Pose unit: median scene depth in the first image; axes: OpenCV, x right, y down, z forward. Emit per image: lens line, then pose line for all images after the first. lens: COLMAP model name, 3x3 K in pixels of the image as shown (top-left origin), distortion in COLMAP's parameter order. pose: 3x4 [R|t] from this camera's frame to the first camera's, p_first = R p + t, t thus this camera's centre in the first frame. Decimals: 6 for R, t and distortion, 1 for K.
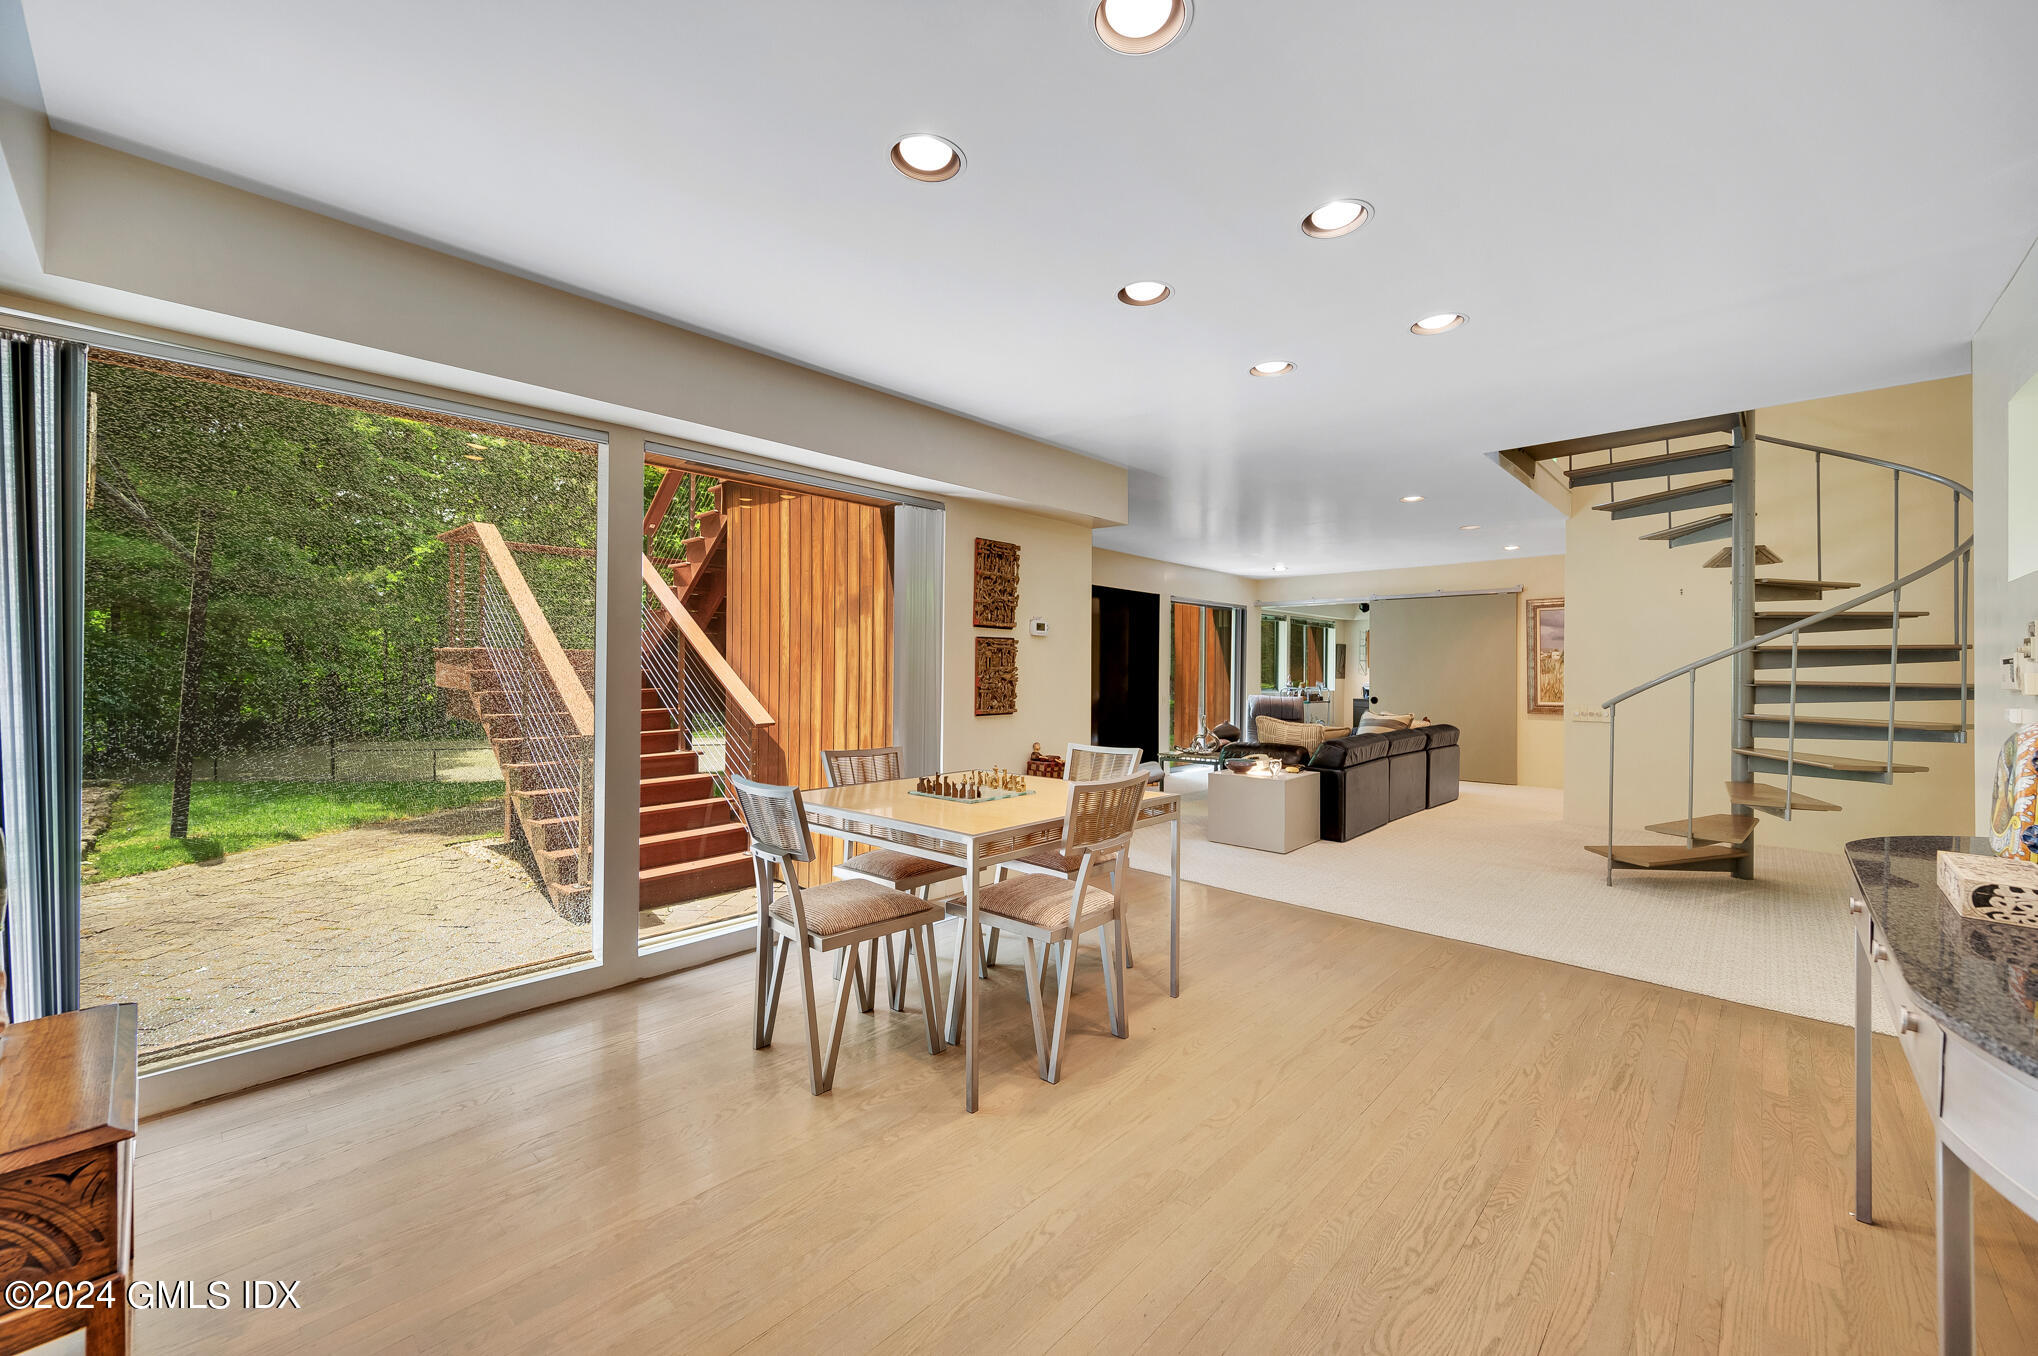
lens RADIAL K [[804.5, 0, 1019.0], [0, 804.5, 678.0], [0, 0, 1]] dist [-0.001113, -0.000131]
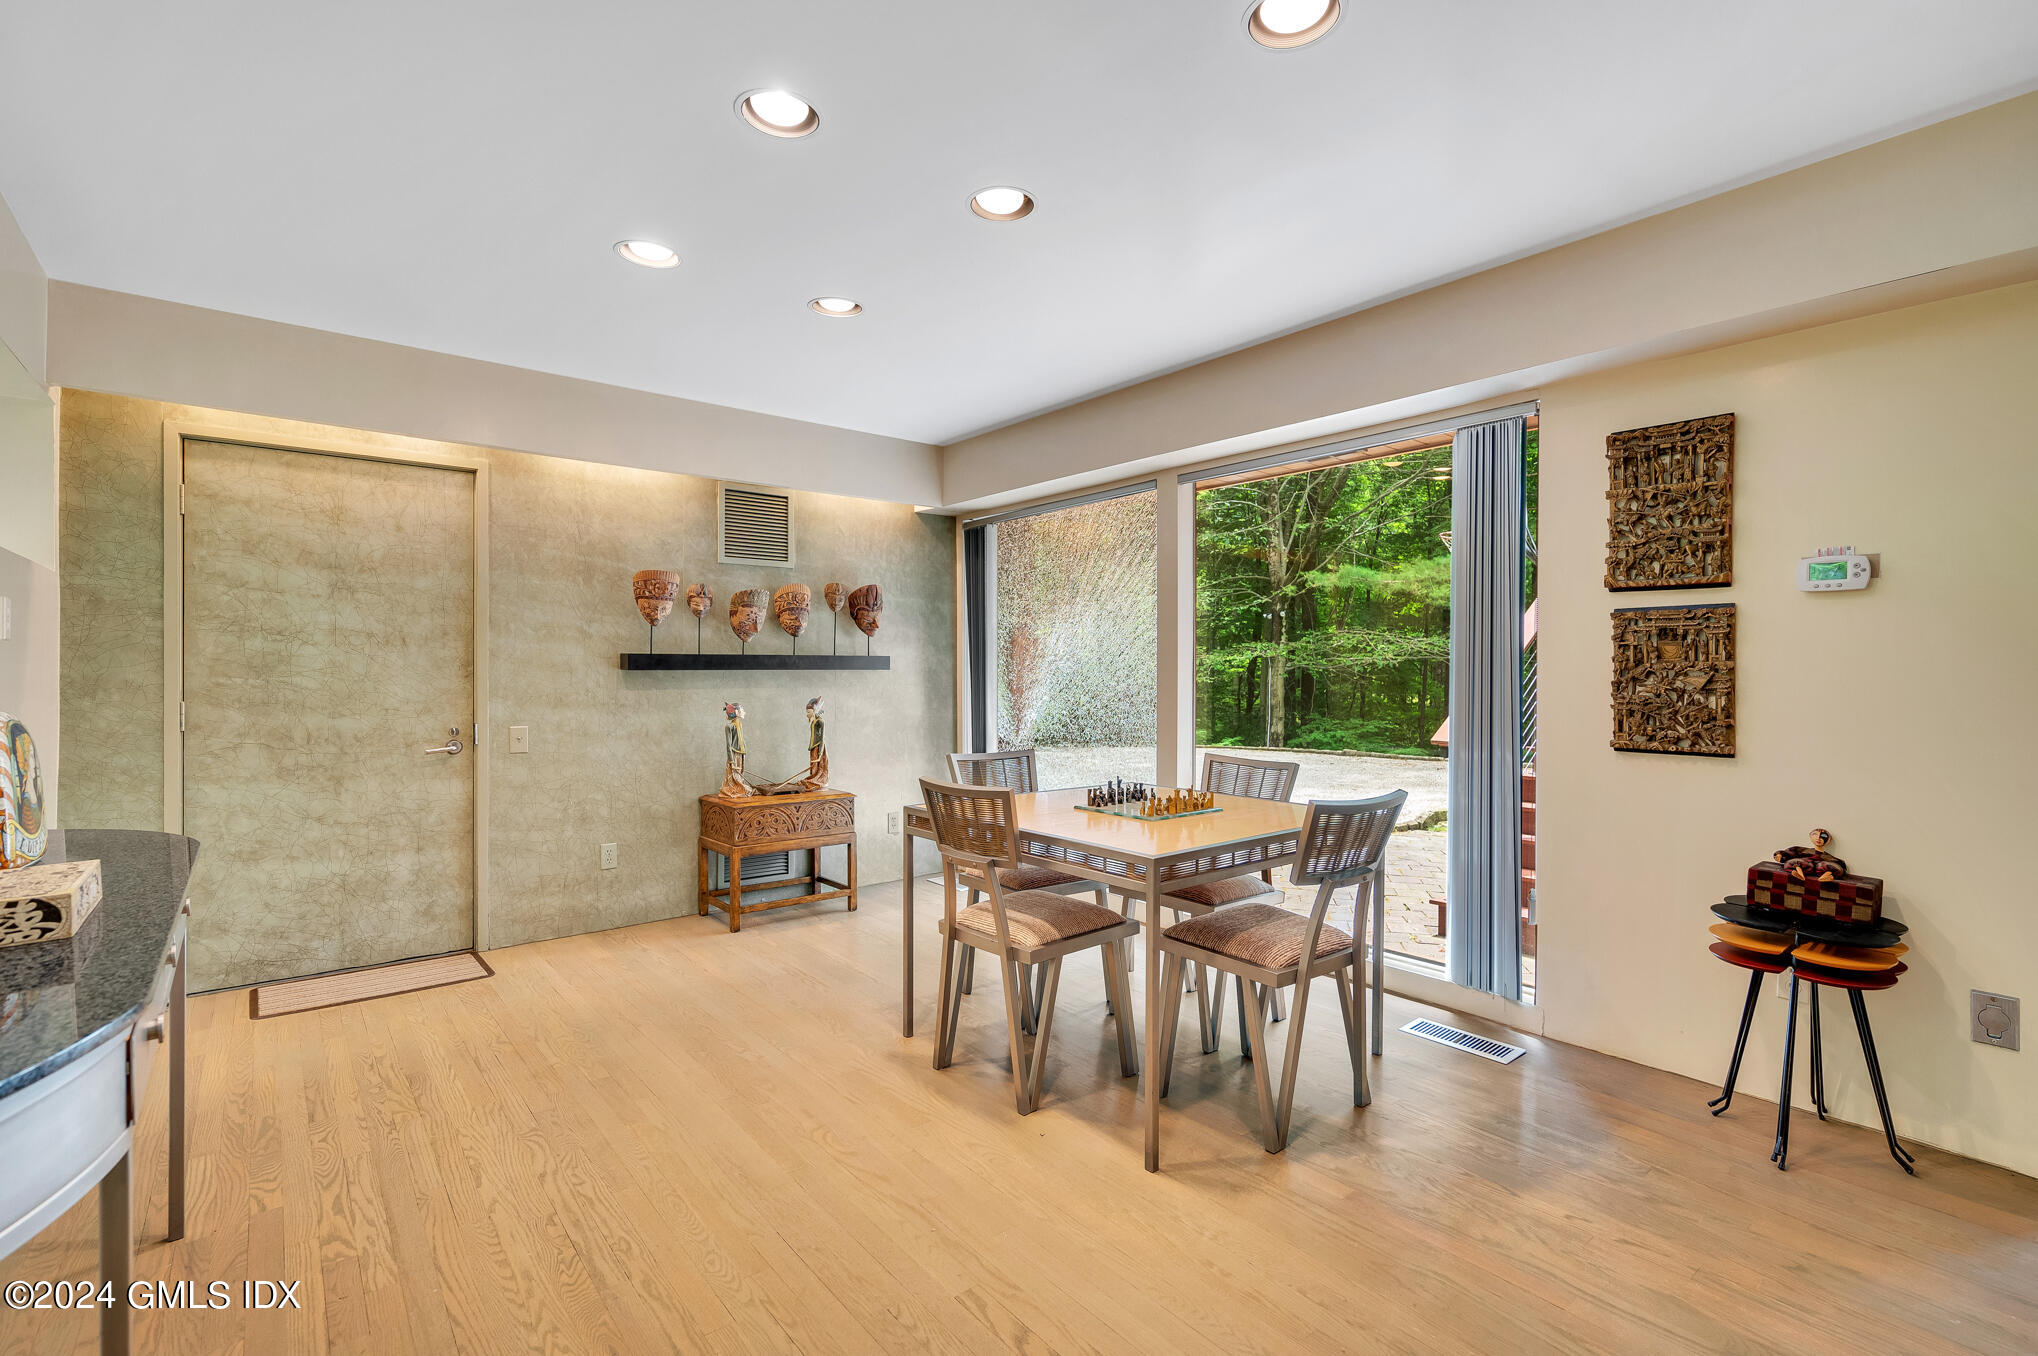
lens RADIAL K [[909.8, 0, 1019.0], [0, 909.8, 678.0], [0, 0, 1]] dist [0.001873, 0.000193]
pose [[-0.124600, 0.003104, -0.992202, 0.527211], [-0.012621, 0.999909, 0.004713, -0.000948], [0.992127, 0.013109, -0.124550, 0.554158]]
